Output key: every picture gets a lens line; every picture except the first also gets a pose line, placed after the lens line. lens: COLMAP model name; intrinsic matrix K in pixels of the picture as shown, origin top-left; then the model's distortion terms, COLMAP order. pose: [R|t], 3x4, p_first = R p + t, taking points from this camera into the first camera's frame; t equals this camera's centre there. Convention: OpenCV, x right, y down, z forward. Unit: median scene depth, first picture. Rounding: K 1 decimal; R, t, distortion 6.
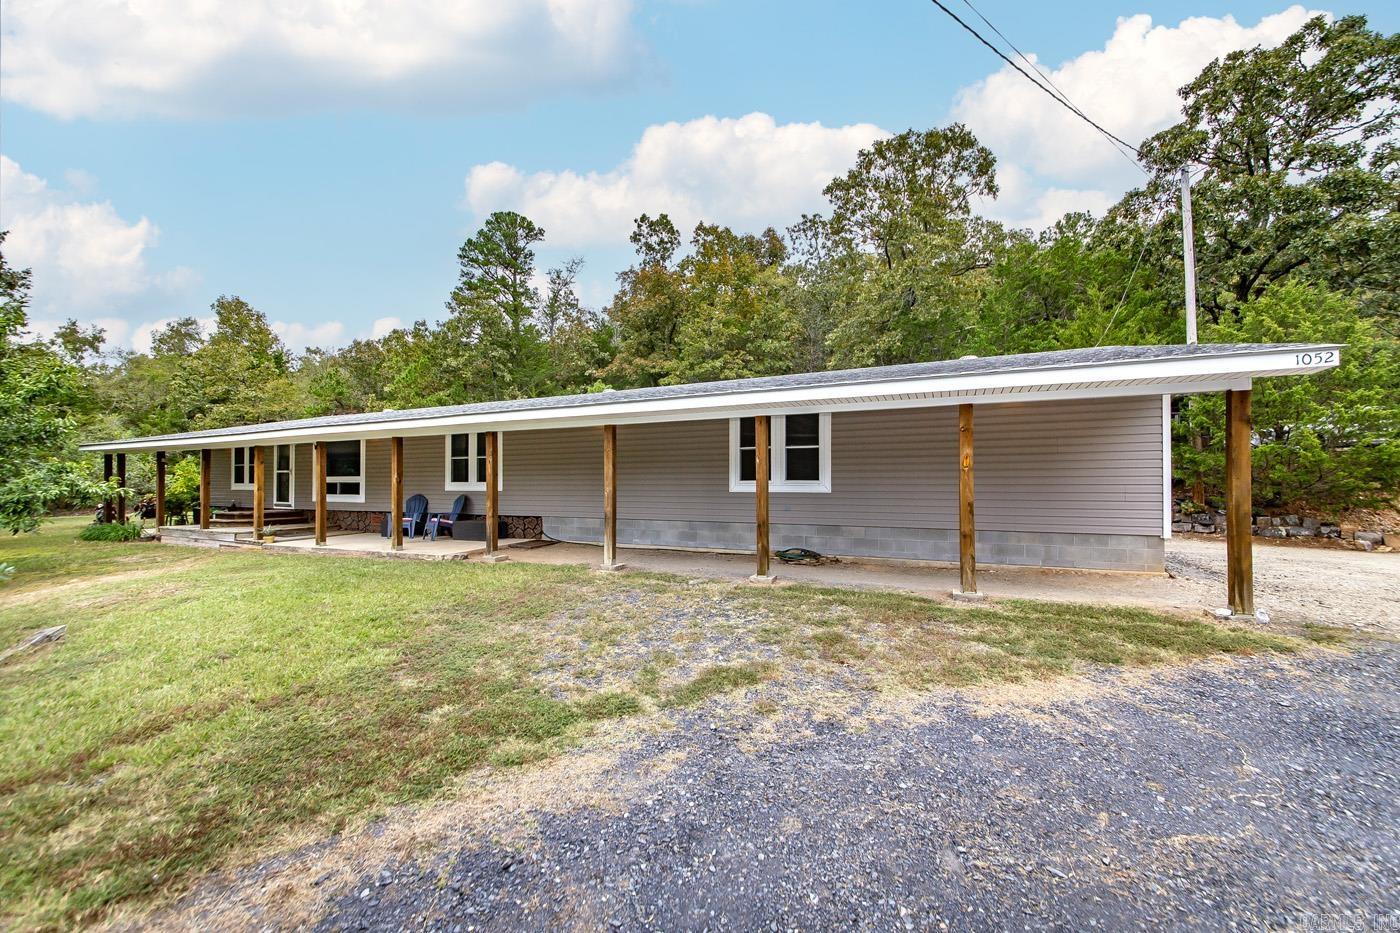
lens RADIAL K [[563.9, 0, 704.4], [0, 563.9, 484.8], [0, 0, 1]] dist [-0.000823, -0.000174]
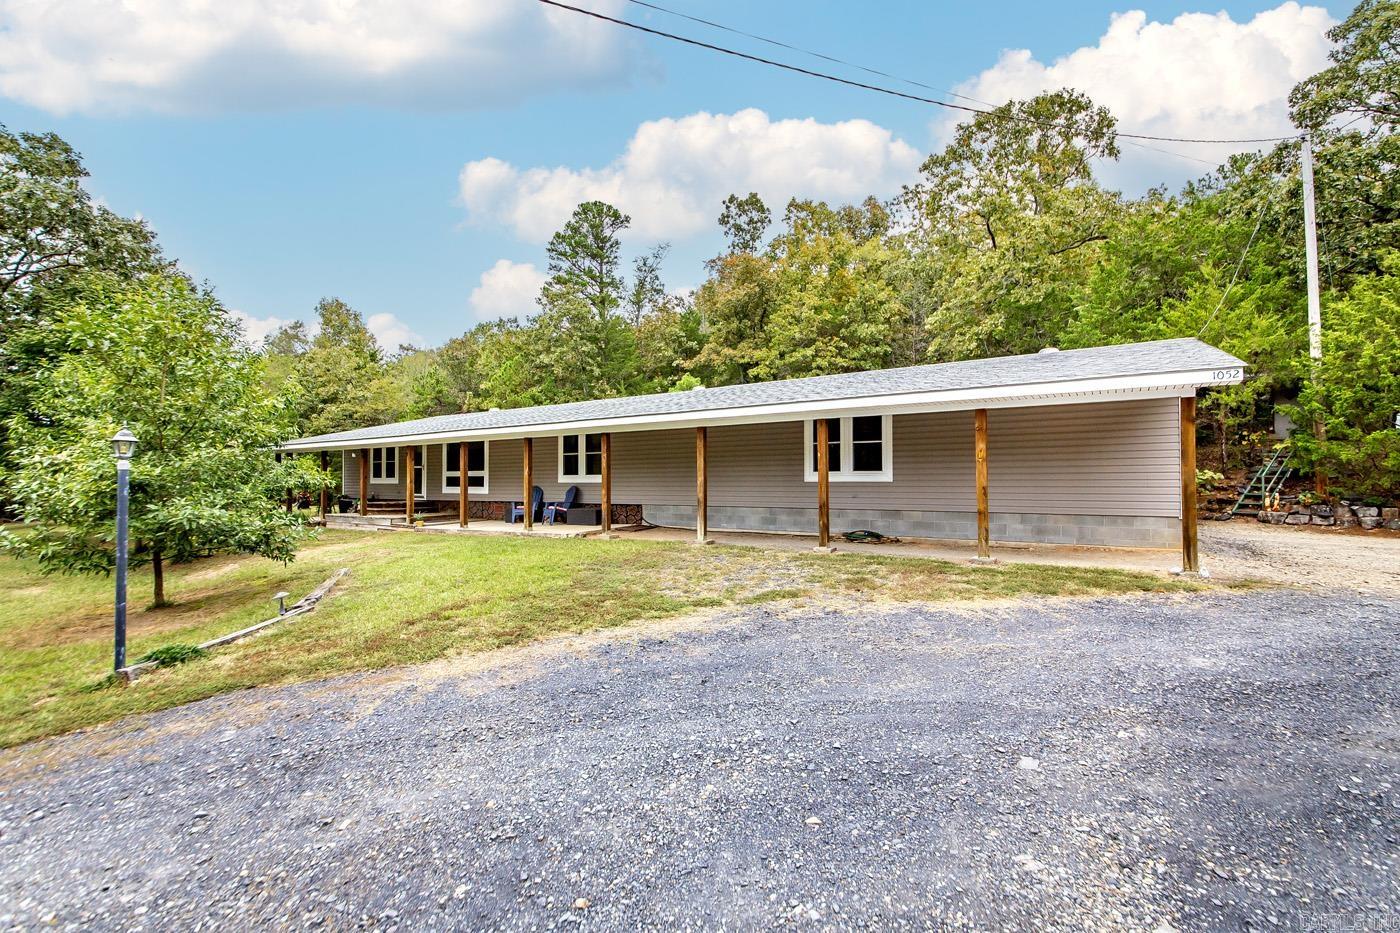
lens RADIAL K [[652.8, 0, 701.5], [0, 652.8, 468.5], [0, 0, 1]] dist [-0.000120, -0.000035]
pose [[0.987365, -0.006849, -0.158315, 0.025440], [0.003836, 0.999806, -0.019333, 0.005689], [0.158416, 0.018482, 0.987199, -0.181096]]
